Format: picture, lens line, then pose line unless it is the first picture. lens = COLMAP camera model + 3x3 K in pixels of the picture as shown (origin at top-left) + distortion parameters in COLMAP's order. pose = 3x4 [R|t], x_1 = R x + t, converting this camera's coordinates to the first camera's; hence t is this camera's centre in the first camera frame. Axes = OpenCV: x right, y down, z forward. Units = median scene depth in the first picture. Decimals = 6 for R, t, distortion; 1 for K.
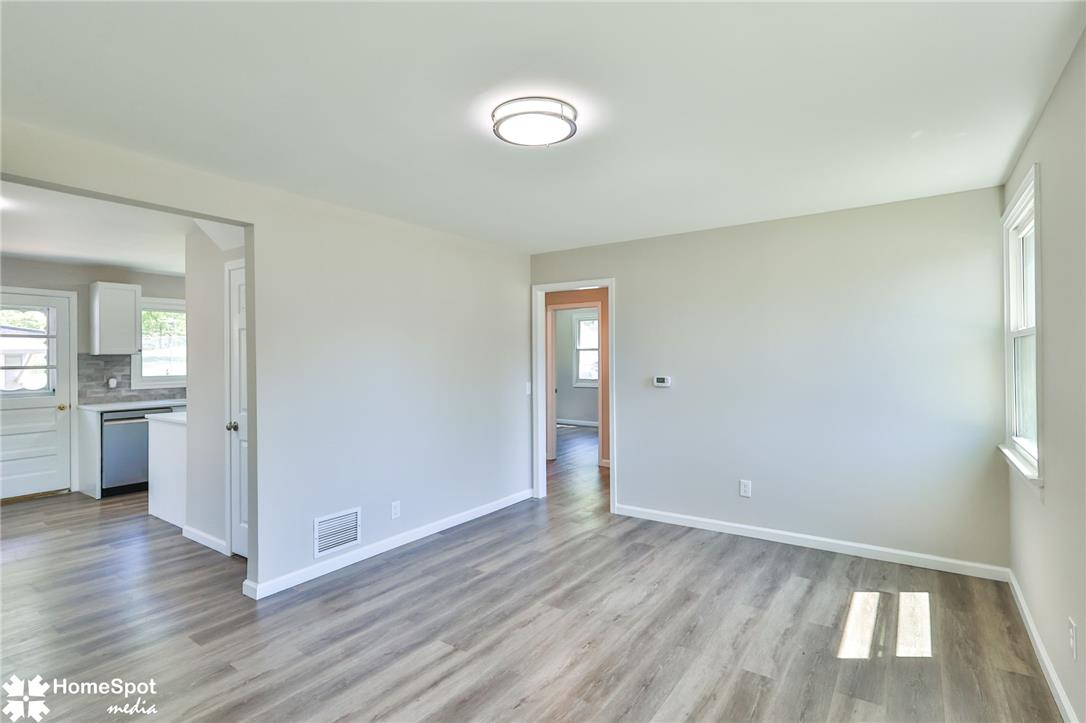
lens RADIAL K [[510.4, 0, 556.7], [0, 510.4, 358.3], [0, 0, 1]] dist [-0.001258, -0.000017]
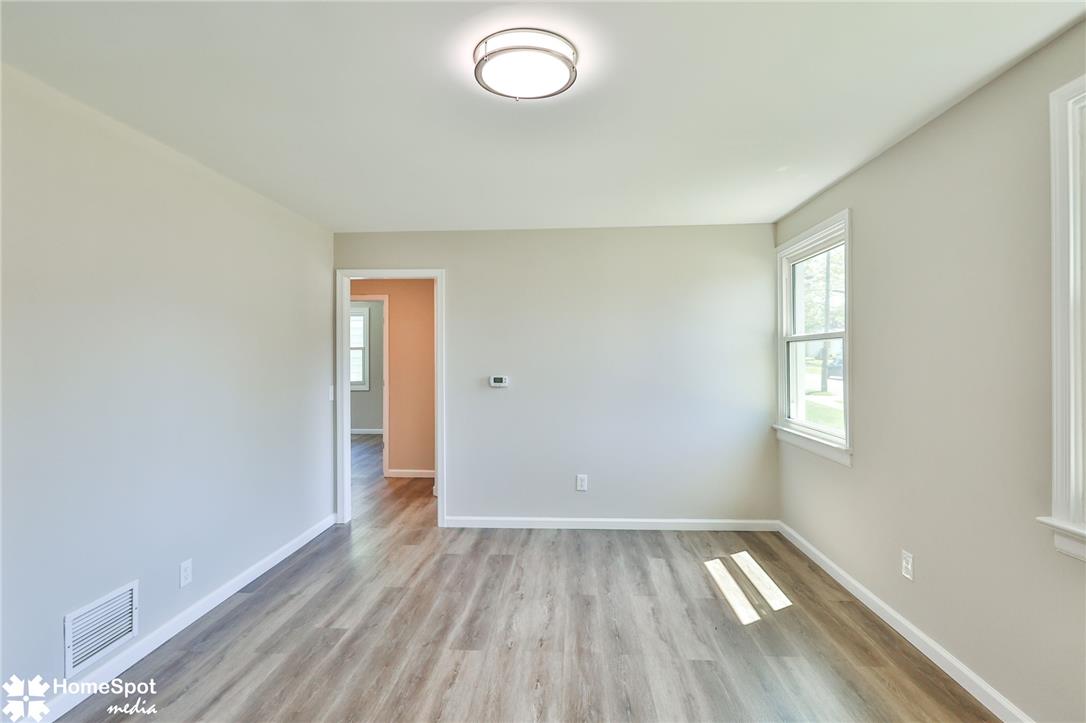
lens RADIAL K [[510.4, 0, 556.7], [0, 510.4, 358.3], [0, 0, 1]] dist [-0.001258, -0.000017]
pose [[0.869417, 0.001097, 0.494077, -0.239184], [-0.000530, 0.999999, -0.001288, 0.004256], [-0.494078, 0.000858, 0.869417, 0.155509]]
